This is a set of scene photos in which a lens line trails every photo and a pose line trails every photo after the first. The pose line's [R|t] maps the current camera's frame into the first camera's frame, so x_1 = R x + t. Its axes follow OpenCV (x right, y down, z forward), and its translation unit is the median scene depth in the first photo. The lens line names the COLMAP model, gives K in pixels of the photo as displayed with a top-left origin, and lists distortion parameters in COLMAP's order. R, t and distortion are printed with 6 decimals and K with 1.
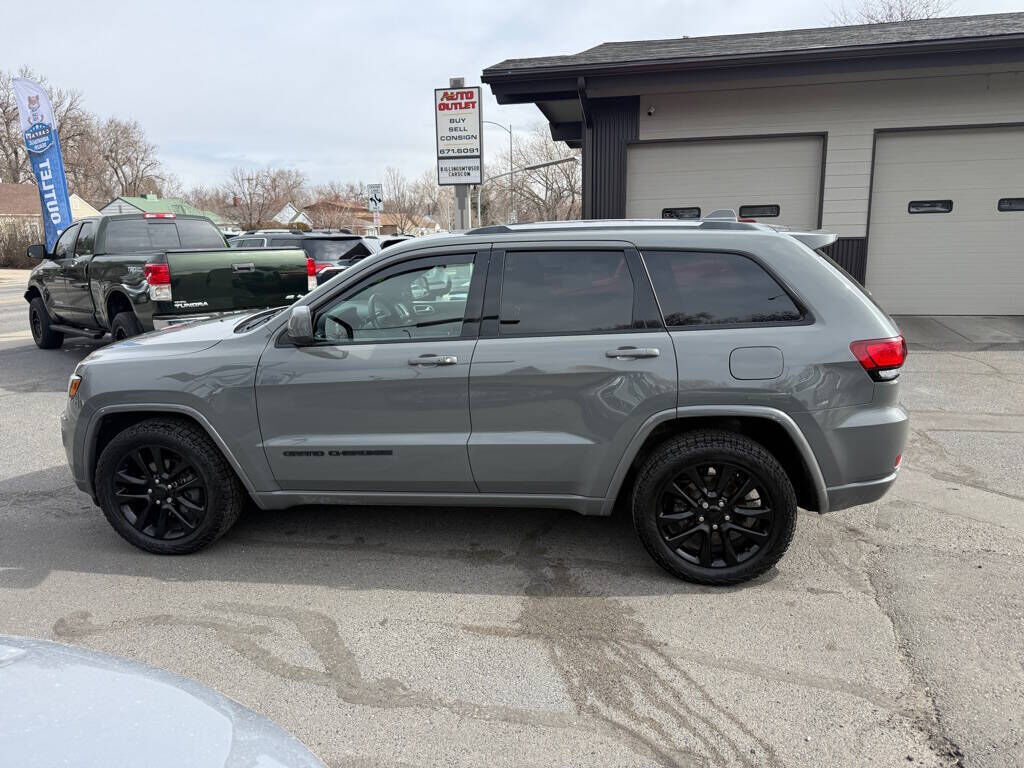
lens RADIAL K [[761.0, 0, 549.4], [0, 761.0, 387.6], [0, 0, 1]] dist [0.096761, -0.002981]
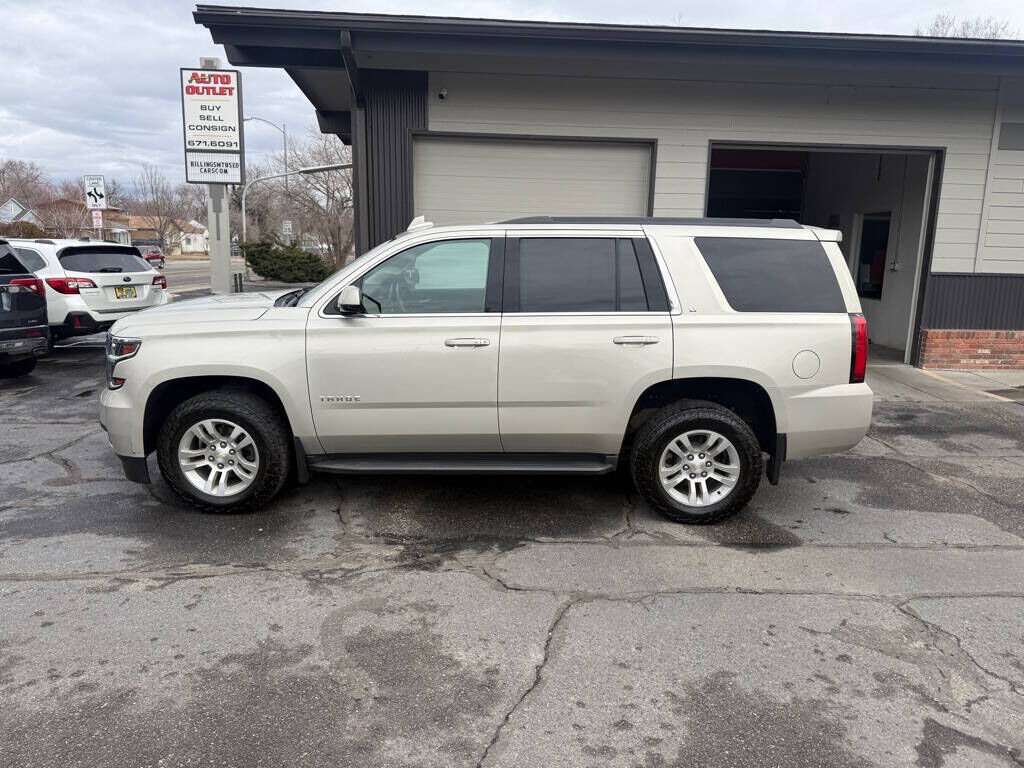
lens RADIAL K [[762.3, 0, 514.7], [0, 762.3, 389.2], [0, 0, 1]] dist [0.083237, -0.065354]
pose [[0.974256, -0.005368, 0.225382, 0.011648], [0.009220, 0.999829, -0.016043, -0.022909], [-0.225258, 0.017708, 0.974138, 0.105849]]
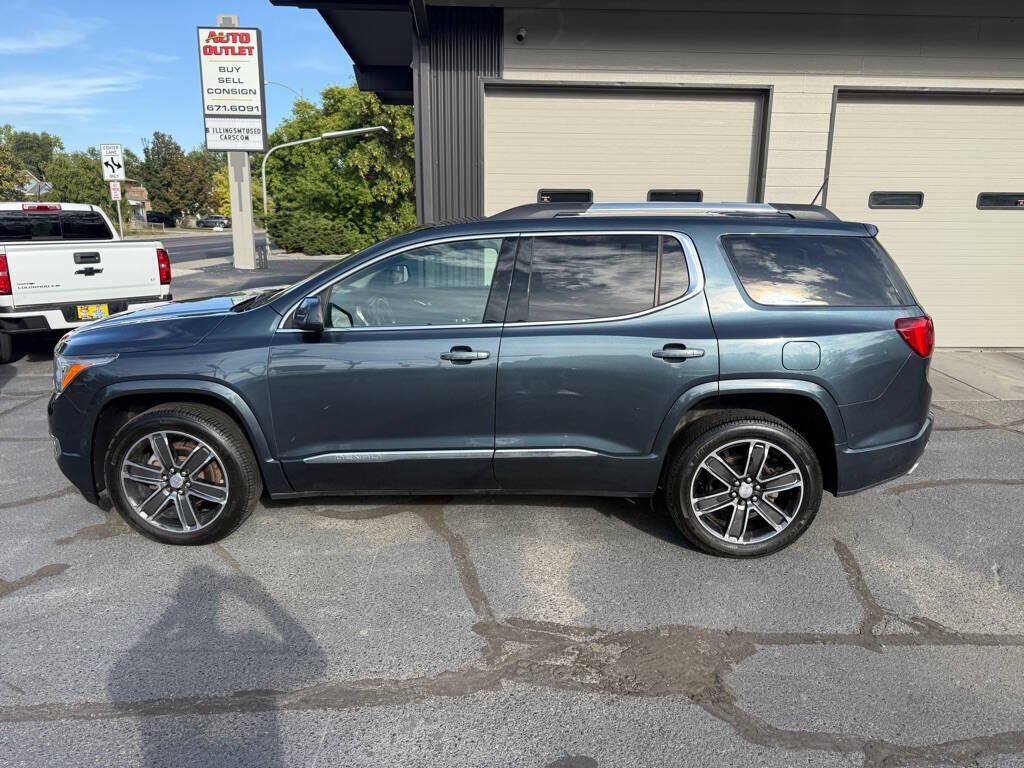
lens RADIAL K [[762.3, 0, 514.7], [0, 762.3, 389.2], [0, 0, 1]] dist [0.083237, -0.065354]
pose [[0.977984, -0.023434, 0.207359, -0.006419], [0.018563, 0.999505, 0.025405, -0.034236], [-0.207852, -0.020997, 0.977935, 0.155752]]
